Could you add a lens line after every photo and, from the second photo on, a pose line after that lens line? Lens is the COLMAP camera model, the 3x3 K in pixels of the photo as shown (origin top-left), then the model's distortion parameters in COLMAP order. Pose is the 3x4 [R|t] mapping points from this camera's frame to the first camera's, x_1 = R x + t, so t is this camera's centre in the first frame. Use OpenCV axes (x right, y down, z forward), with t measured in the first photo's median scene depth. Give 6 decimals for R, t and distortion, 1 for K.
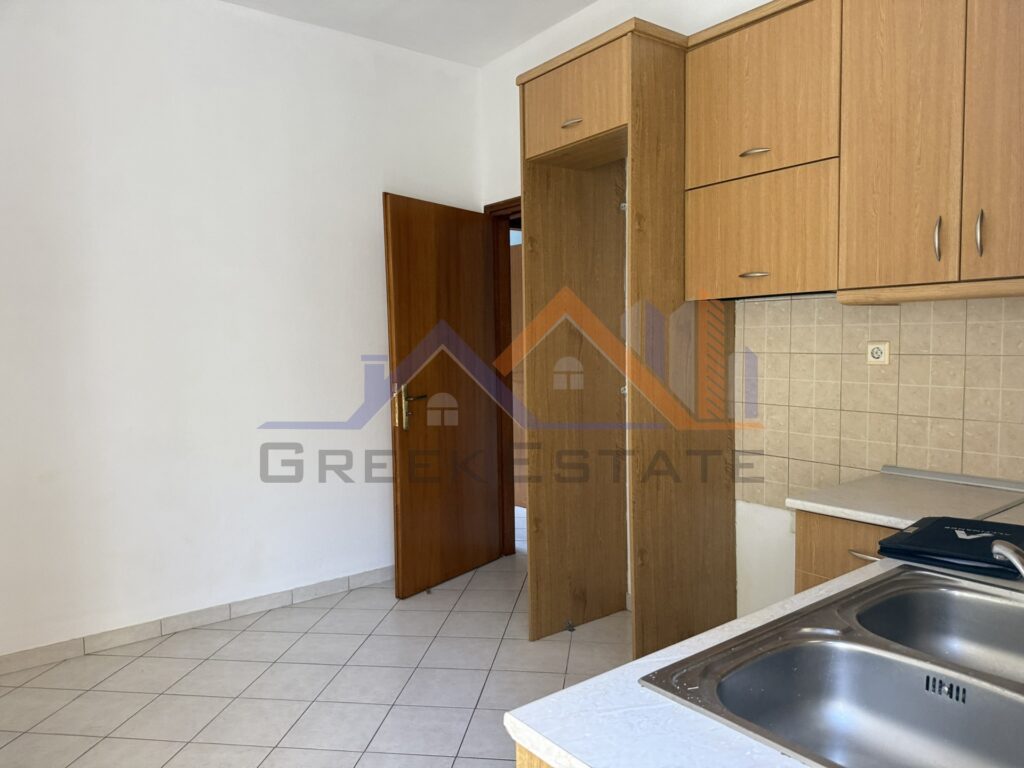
lens RADIAL K [[722.8, 0, 511.3], [0, 722.8, 377.5], [0, 0, 1]] dist [0.002073, -0.001934]
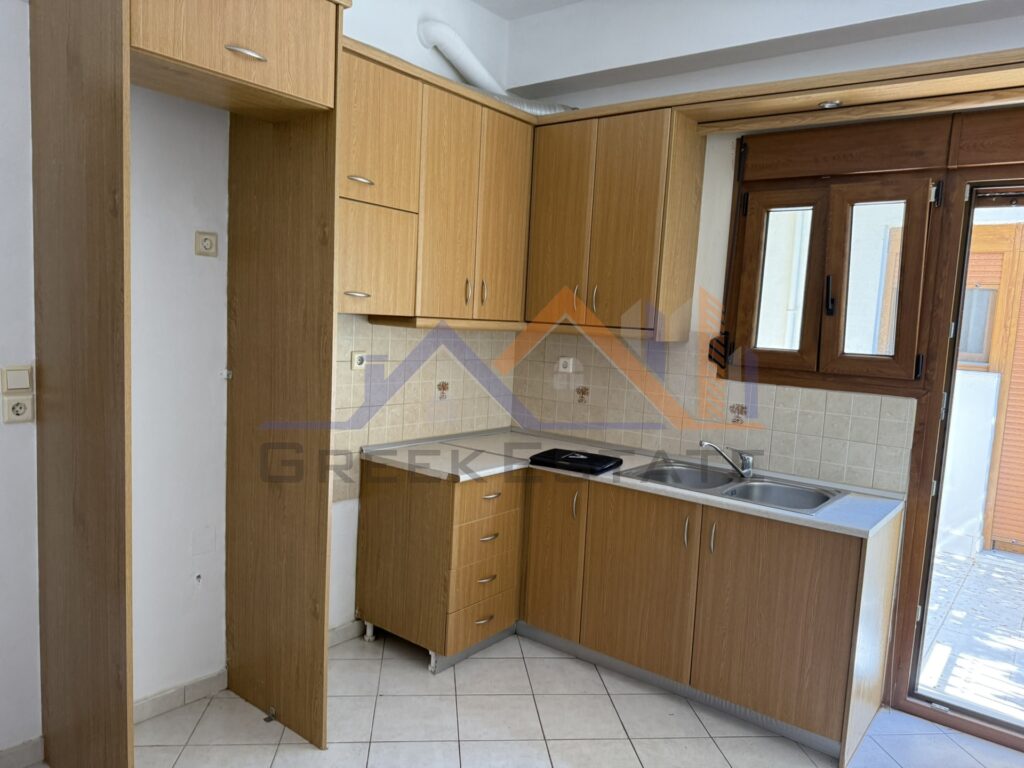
lens RADIAL K [[722.8, 0, 510.1], [0, 722.8, 393.7], [0, 0, 1]] dist [0.002073, -0.001934]
pose [[-0.270242, -0.088592, 0.958708, -0.822801], [0.018847, 0.995080, 0.097266, -0.098656], [-0.962608, 0.044355, -0.267242, 1.132044]]
